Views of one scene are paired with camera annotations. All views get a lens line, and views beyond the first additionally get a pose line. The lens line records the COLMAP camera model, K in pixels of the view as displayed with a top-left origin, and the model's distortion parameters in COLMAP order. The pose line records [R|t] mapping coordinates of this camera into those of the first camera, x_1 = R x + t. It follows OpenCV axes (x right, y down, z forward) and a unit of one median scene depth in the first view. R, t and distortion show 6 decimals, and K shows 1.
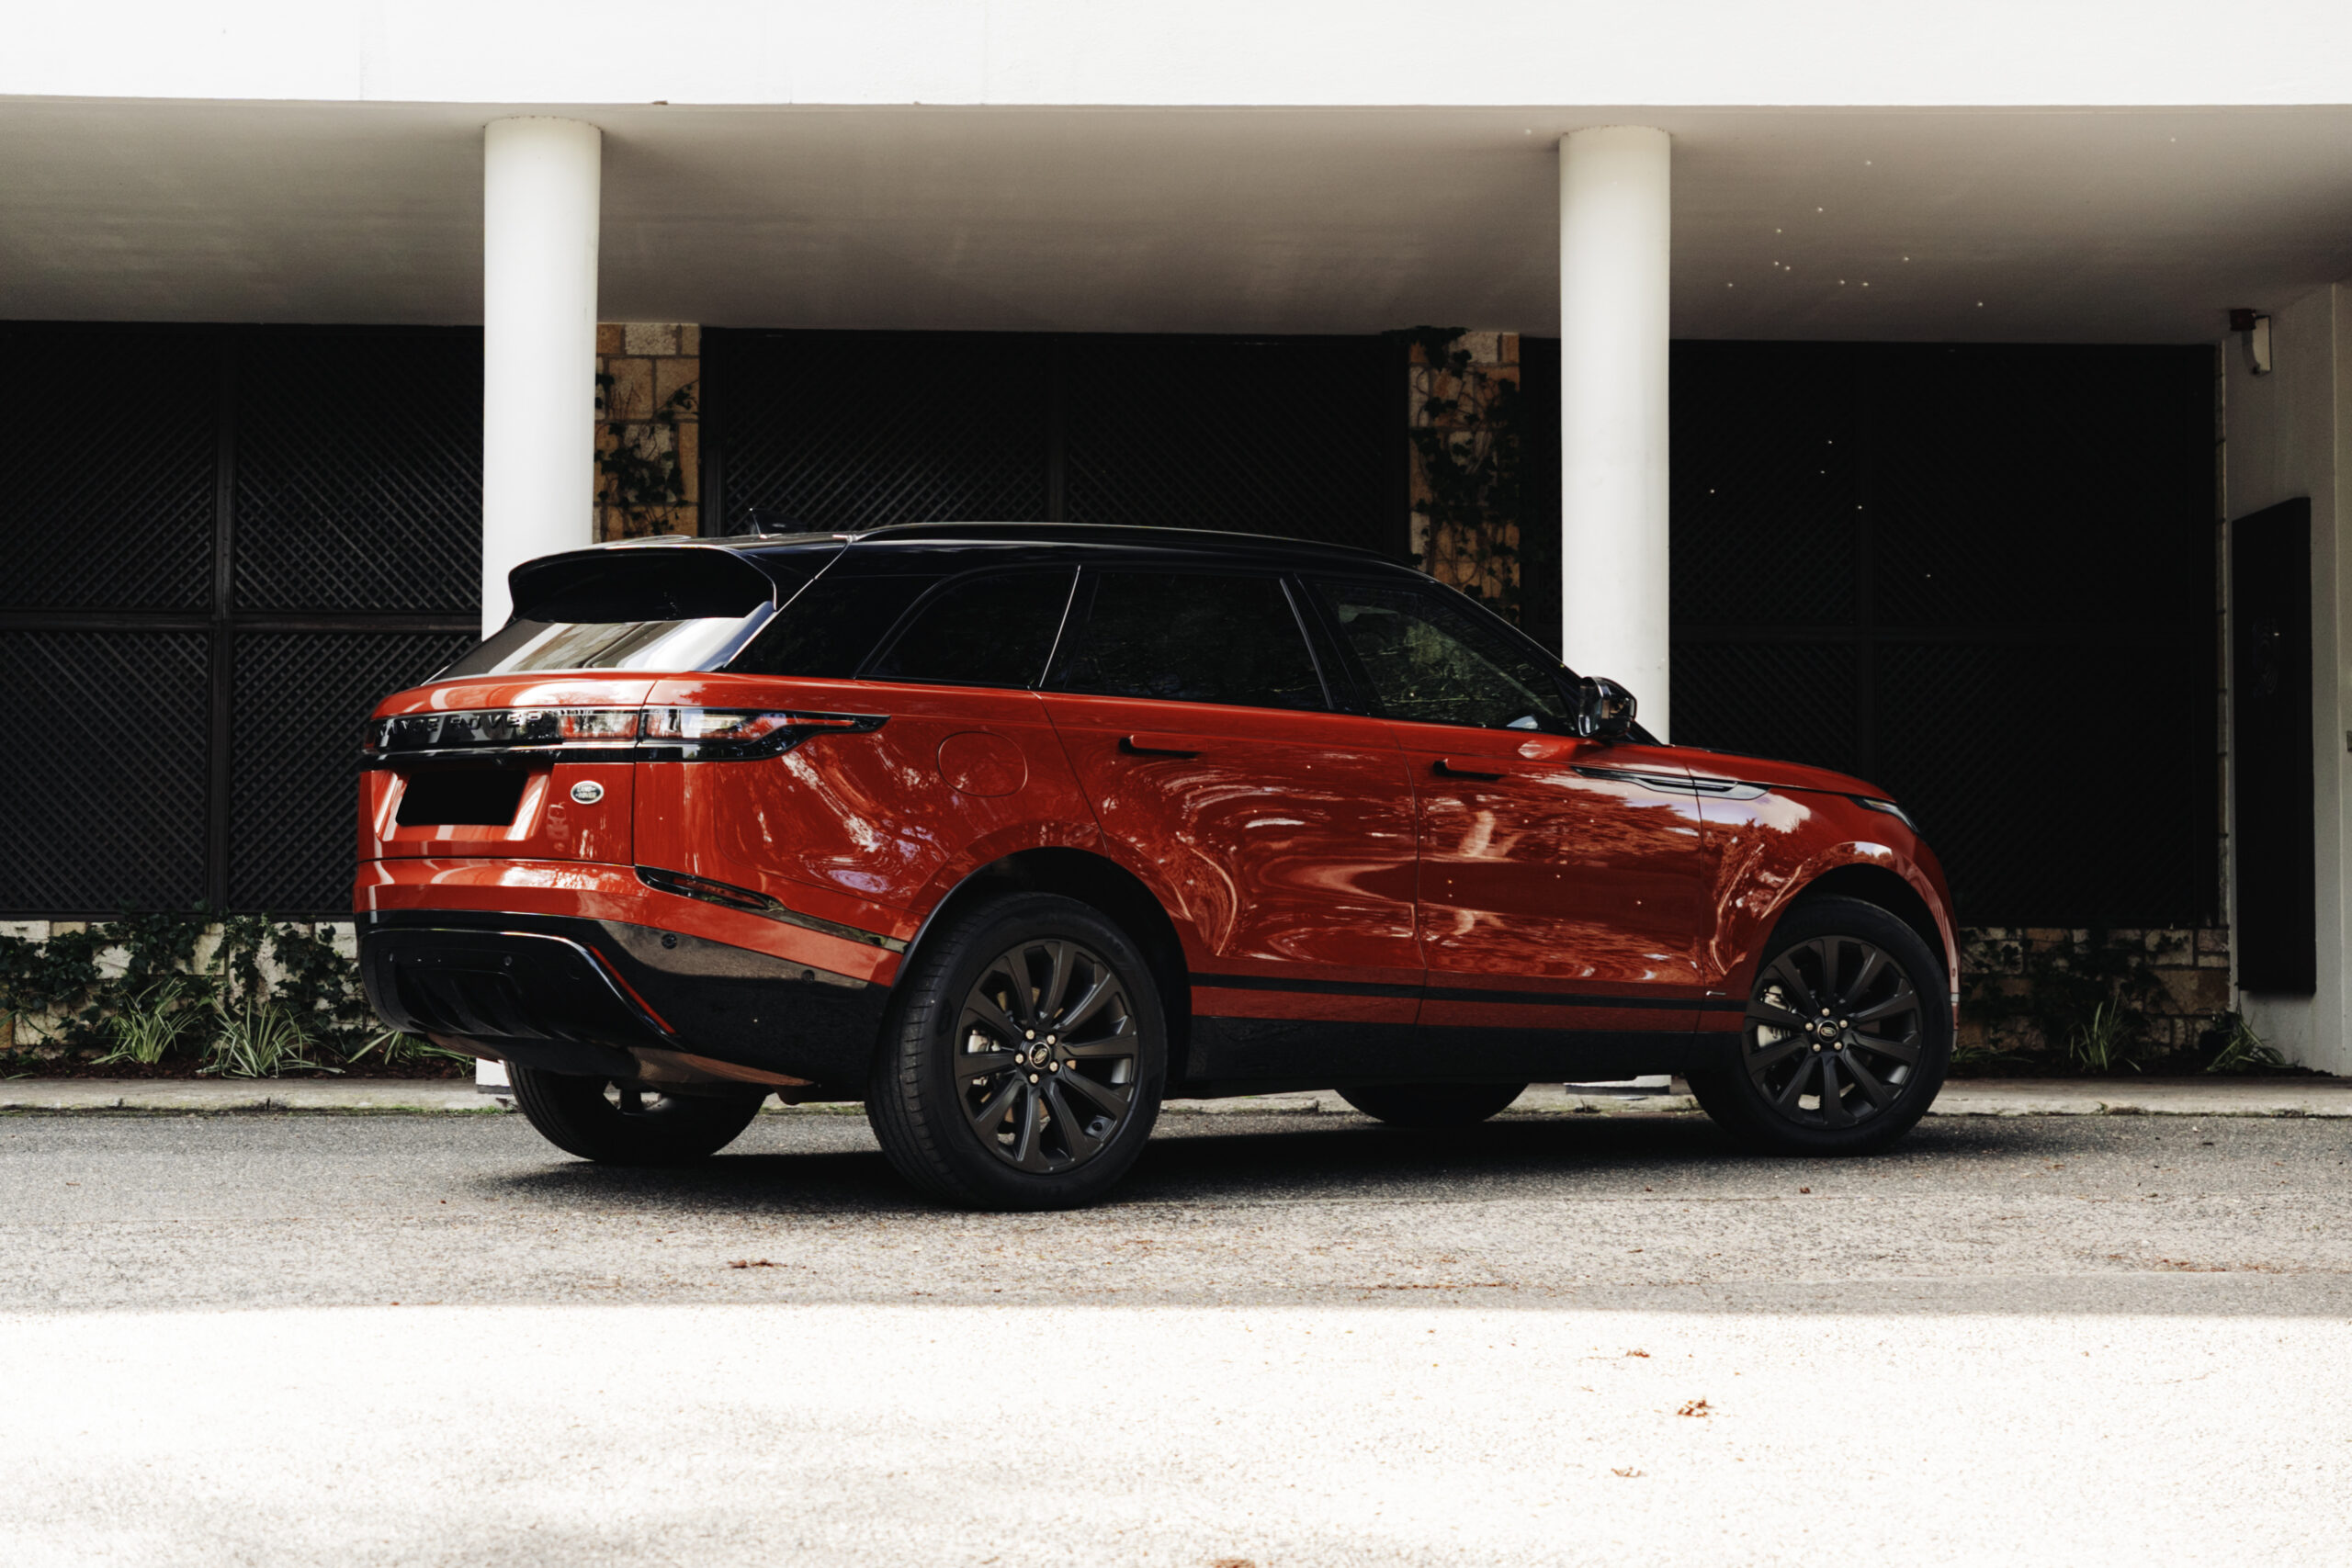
lens RADIAL K [[3642.7, 0, 1170.8], [0, 3642.7, 685.4], [0, 0, 1]] dist [-0.008754, 0.031228]
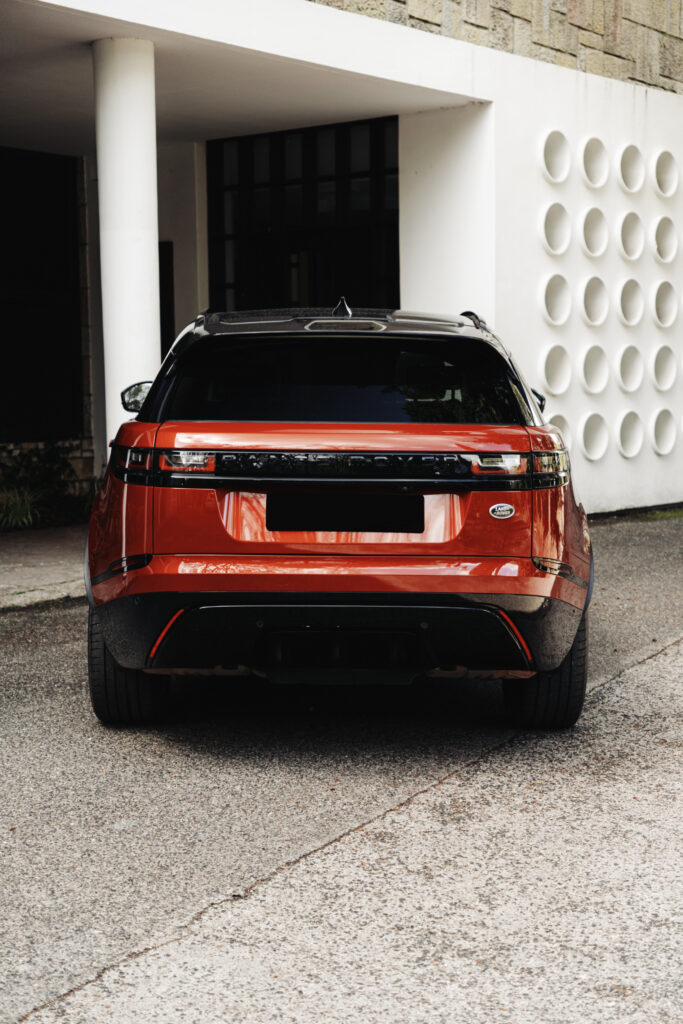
lens RADIAL K [[1554.6, 0, 375.0], [0, 1554.6, 538.0], [0, 0, 1]] dist [0.008925, 0.101439]
pose [[0.628428, -0.091940, 0.772416, -0.323381], [-0.047376, 0.986623, 0.155982, -0.026722], [-0.776424, -0.134617, 0.615665, 0.303571]]
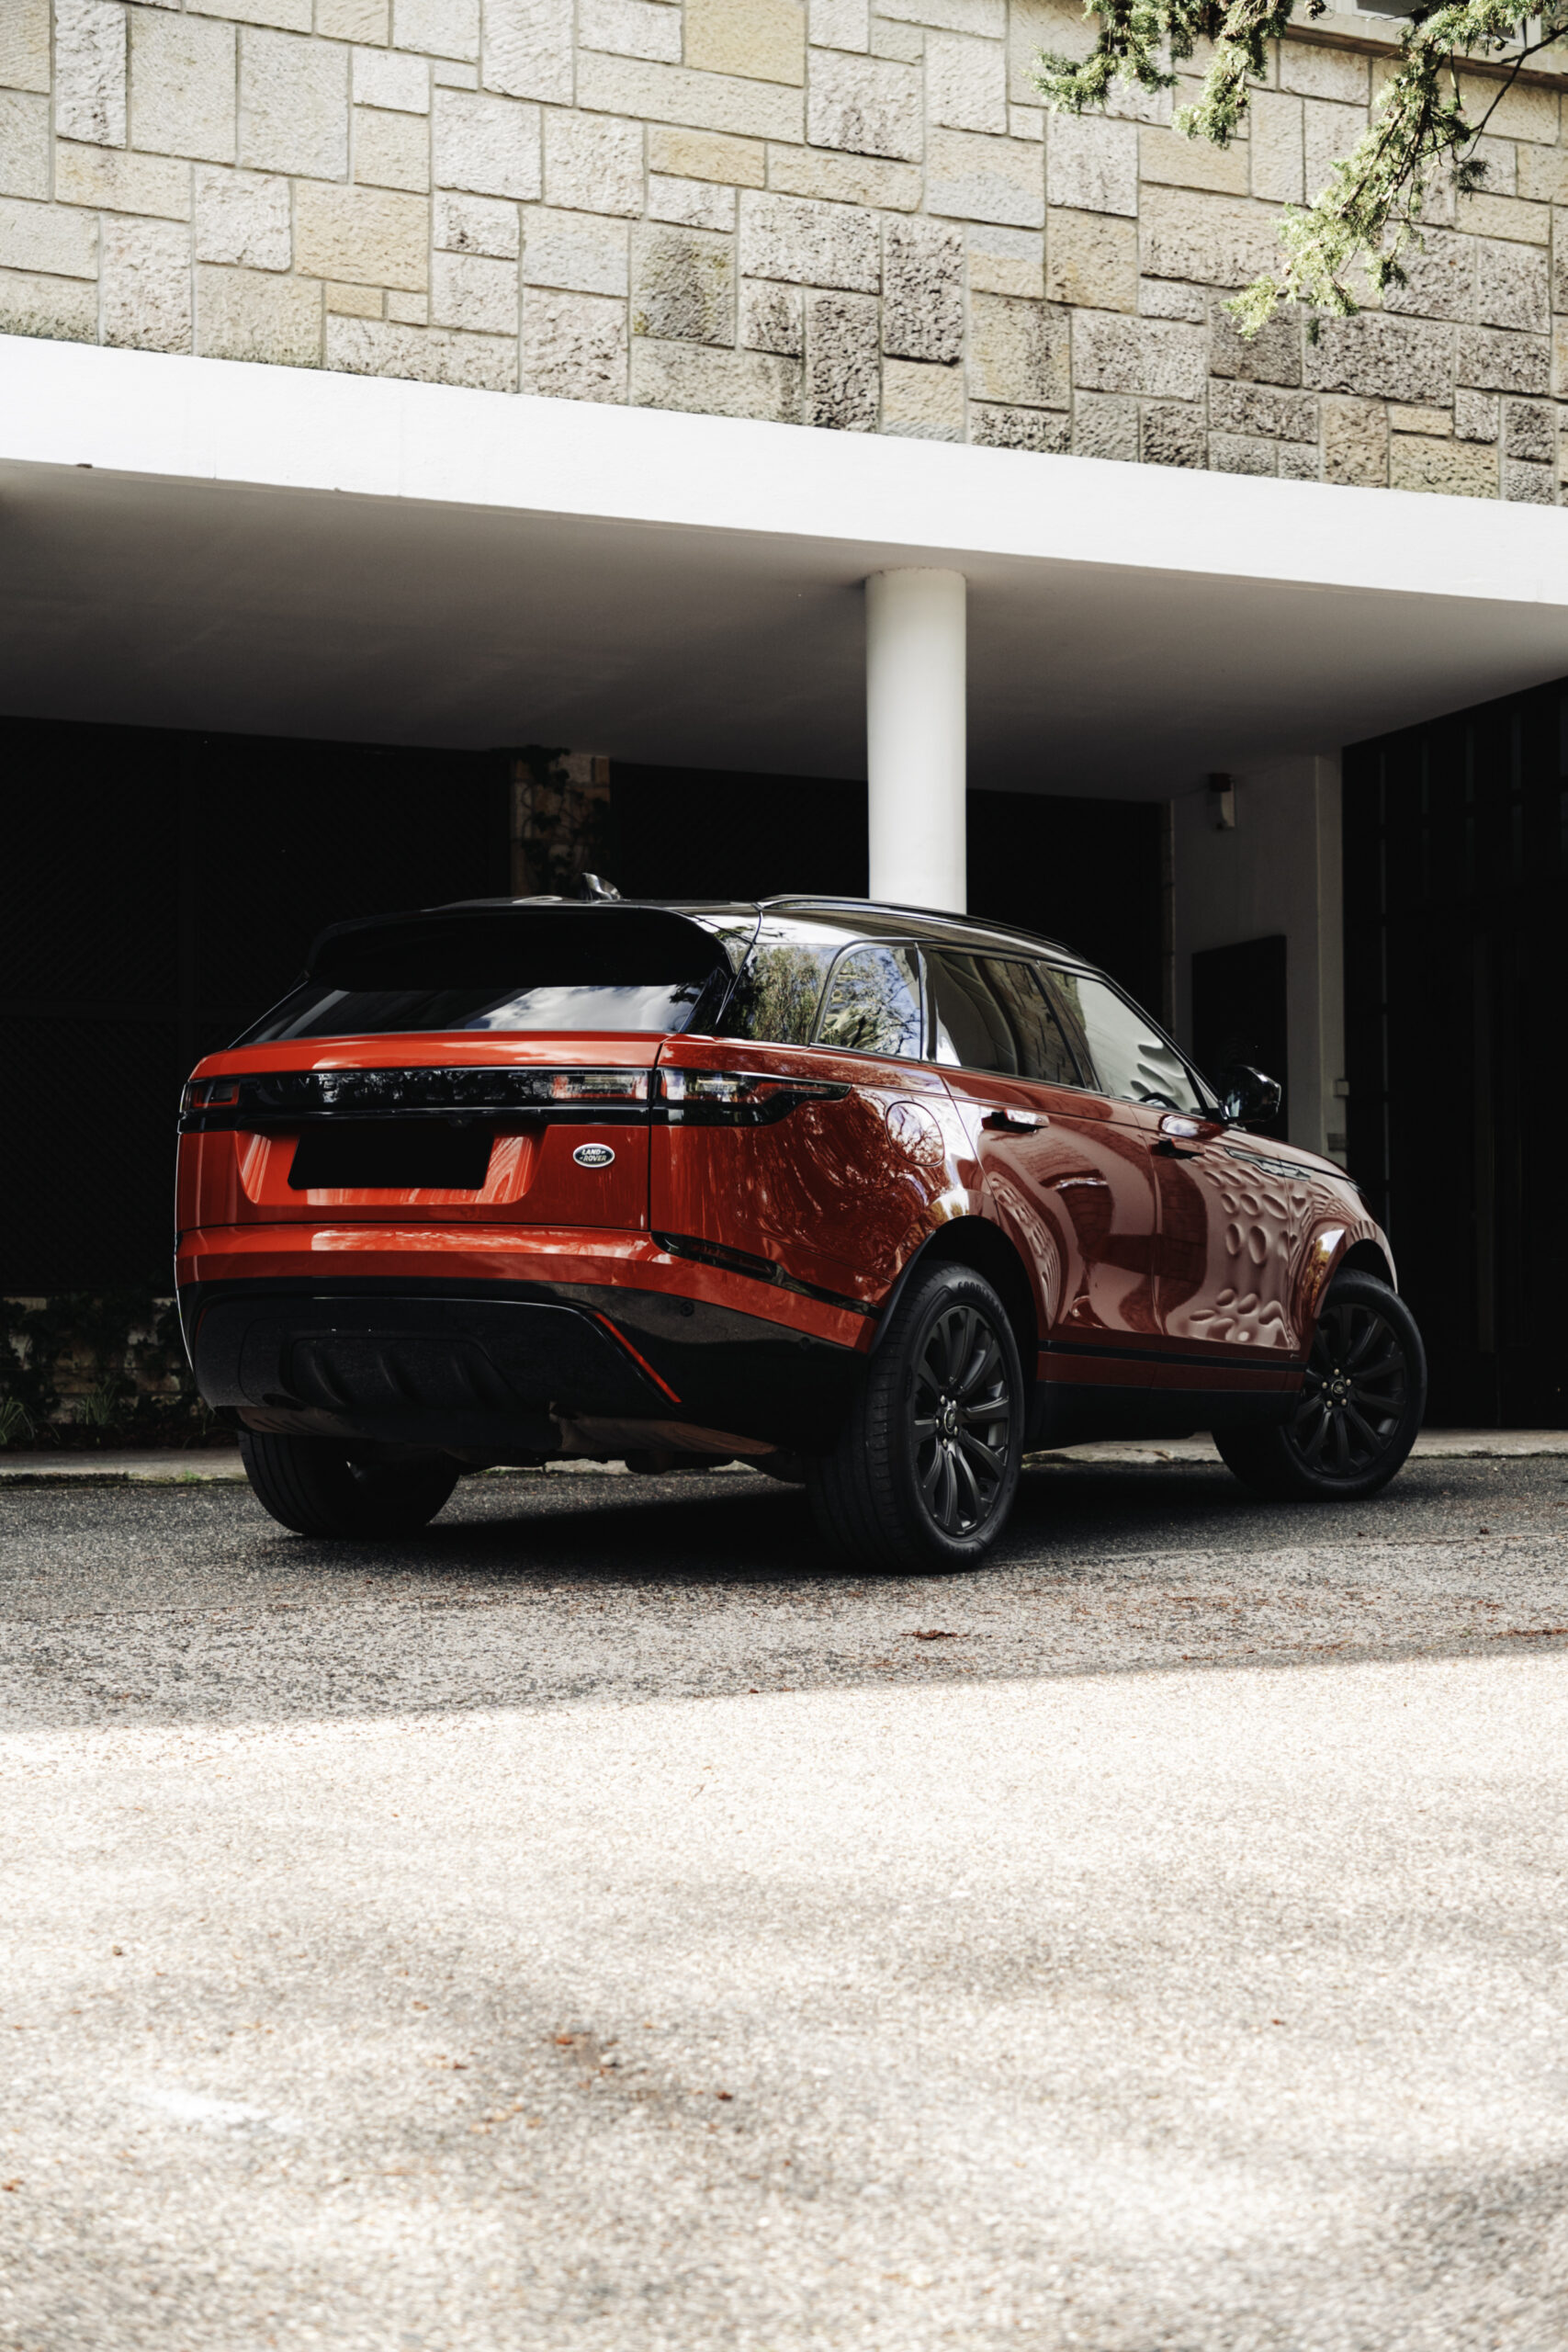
lens RADIAL K [[3164.2, 0, 784.0], [0, 3164.2, 1176.0], [0, 0, 1]] dist [-0.041204, 0.003973]
pose [[0.935072, 0.012998, 0.354219, -0.192632], [-0.022079, 0.999523, 0.021607, 0.007386], [-0.353769, -0.028024, 0.934913, 0.092311]]
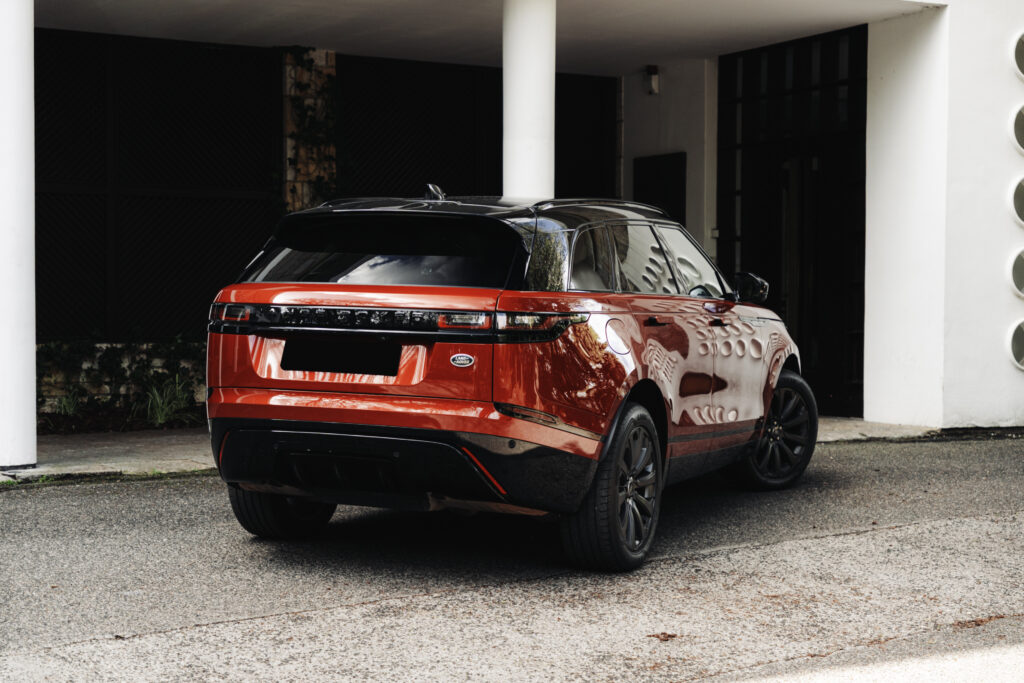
lens RADIAL K [[1597.7, 0, 512.0], [0, 1597.7, 341.5], [0, 0, 1]] dist [-0.002176, -0.024825]
pose [[0.890810, -0.011470, 0.454231, -0.229095], [-0.036847, 0.994565, 0.097376, -0.026117], [-0.452879, -0.103480, 0.885546, 0.144894]]
